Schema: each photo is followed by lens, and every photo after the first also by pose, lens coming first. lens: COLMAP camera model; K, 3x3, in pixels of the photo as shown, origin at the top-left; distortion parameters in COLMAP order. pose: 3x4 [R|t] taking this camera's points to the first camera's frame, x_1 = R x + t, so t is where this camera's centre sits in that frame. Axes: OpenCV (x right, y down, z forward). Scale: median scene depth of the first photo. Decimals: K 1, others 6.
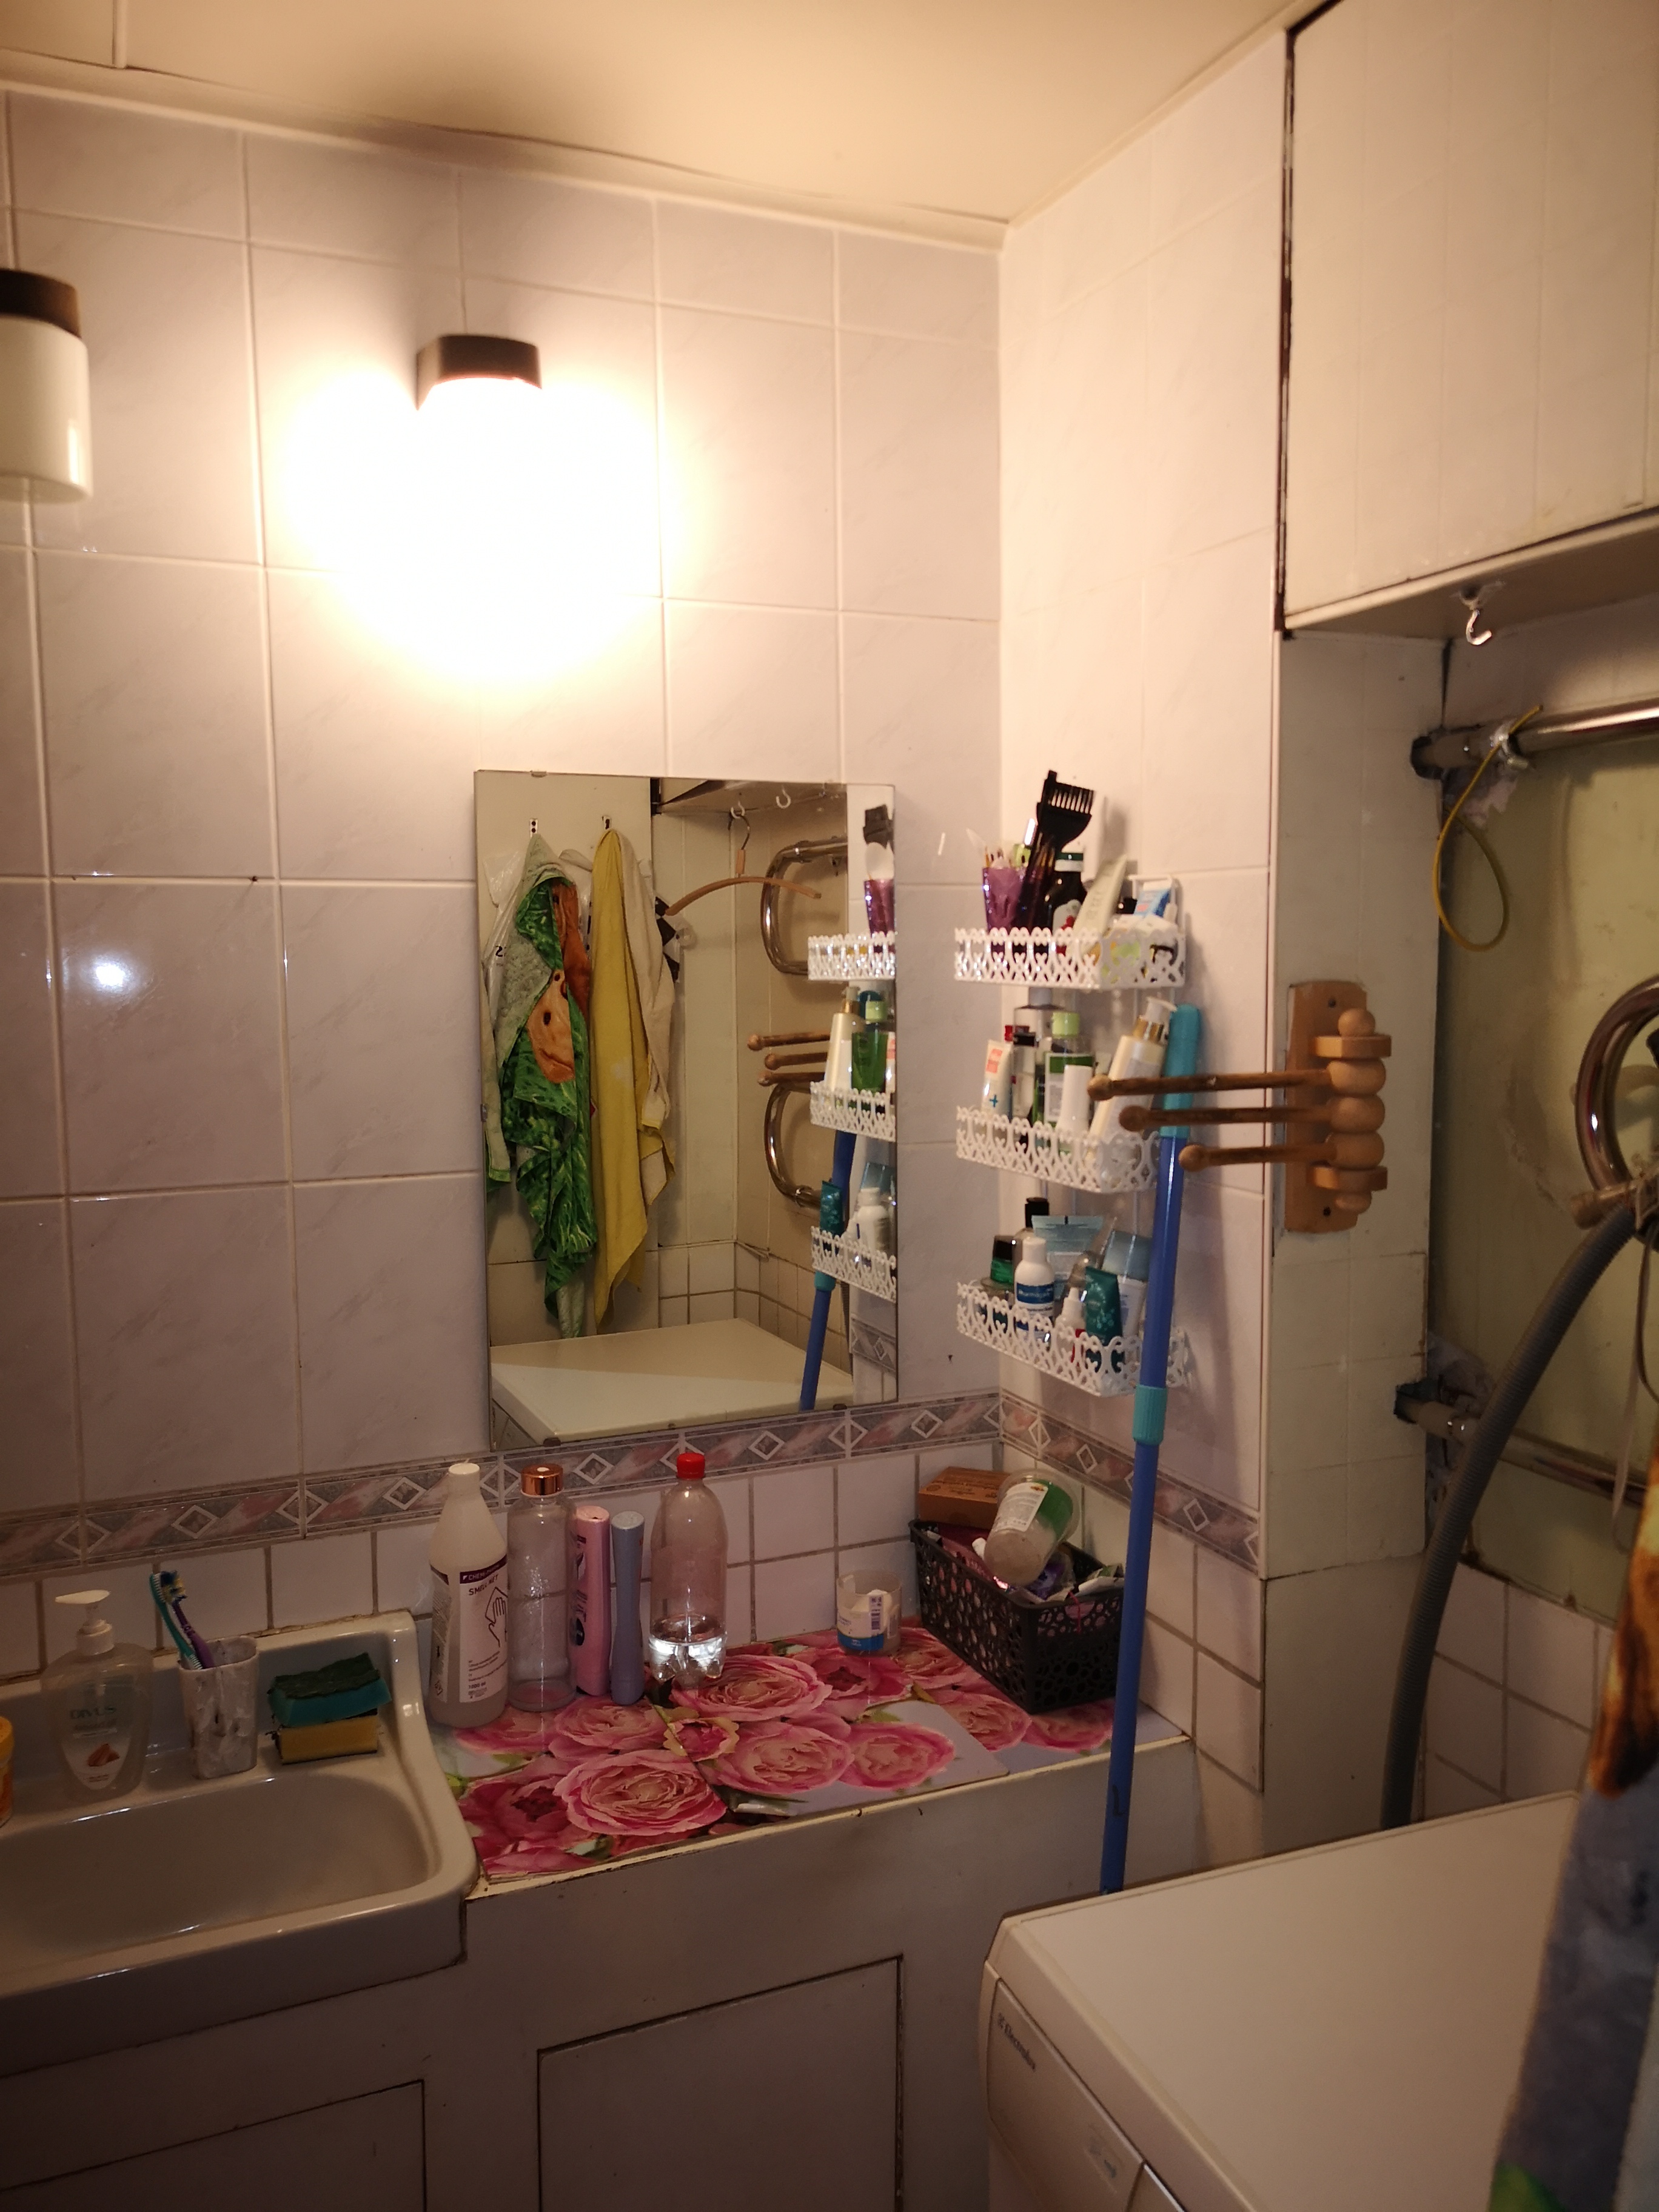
lens RADIAL K [[1694.8, 0, 845.1], [0, 1694.8, 1101.5], [0, 0, 1]] dist [0.064160, -0.073045]
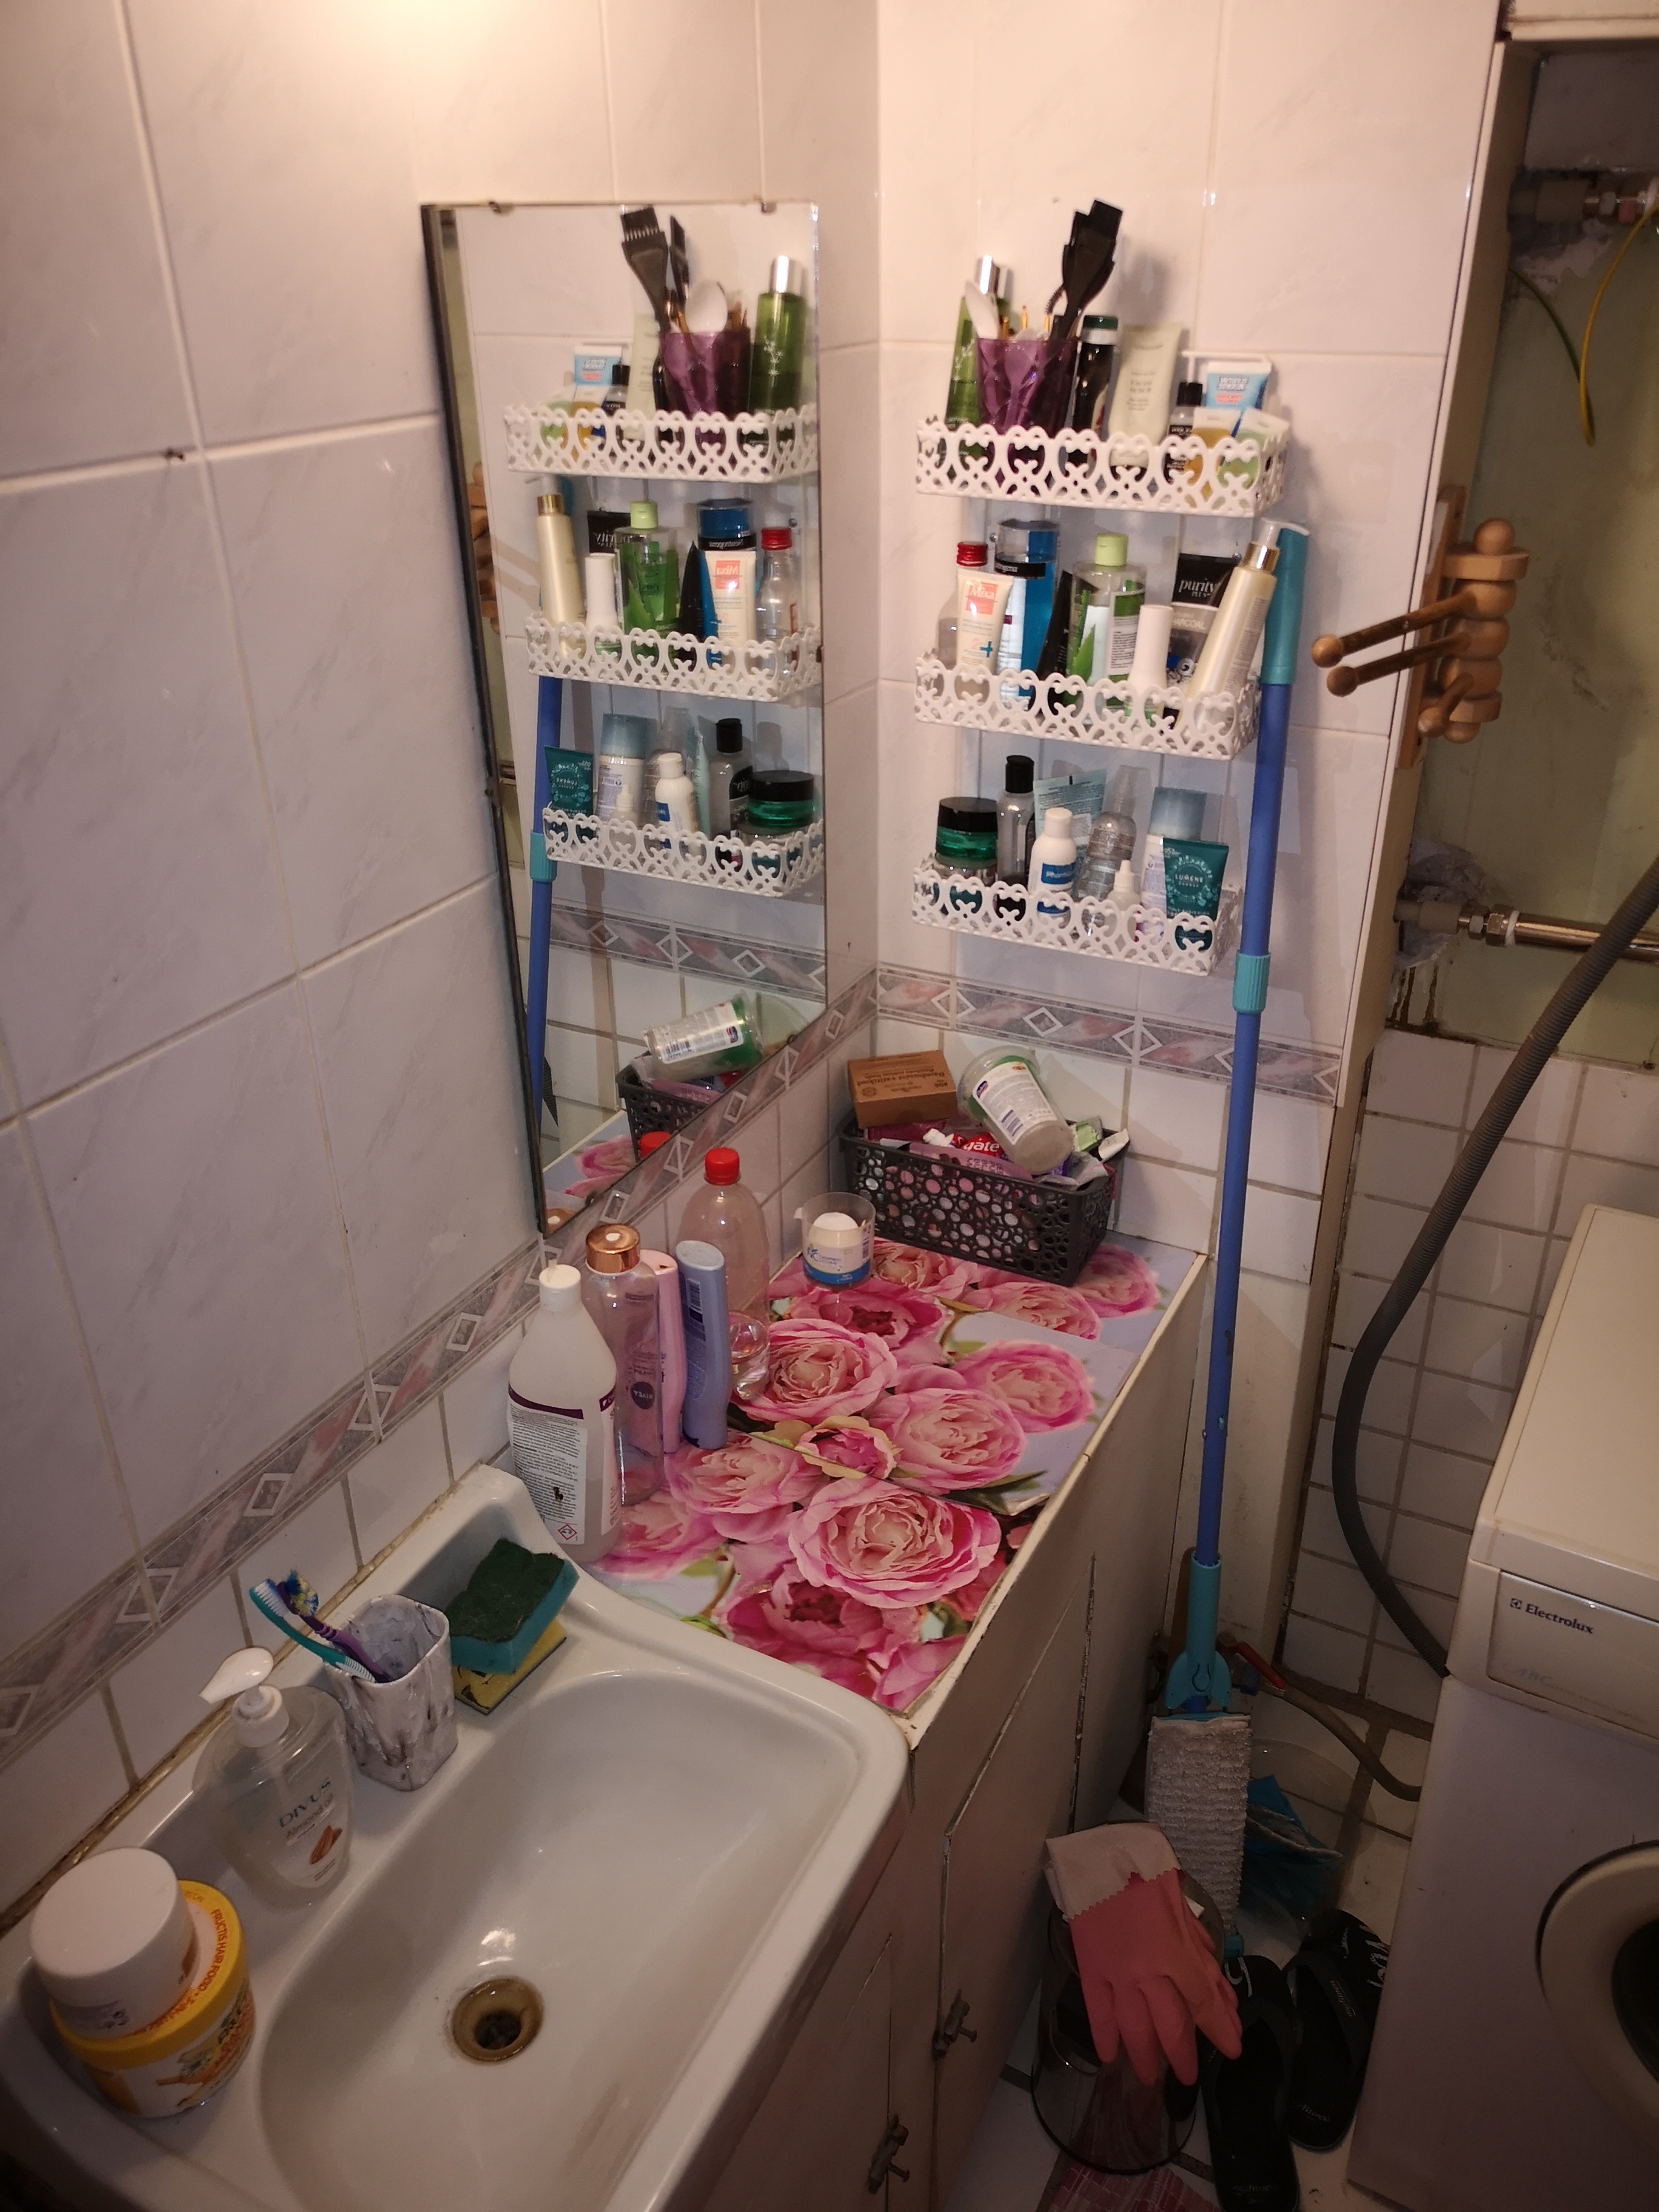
lens RADIAL K [[1694.8, 0, 845.1], [0, 1694.8, 1101.5], [0, 0, 1]] dist [0.064160, -0.073045]
pose [[0.770913, -0.296785, 0.563570, -0.519363], [0.060368, 0.914871, 0.399209, -0.139987], [-0.634073, -0.273734, 0.723202, 0.409300]]
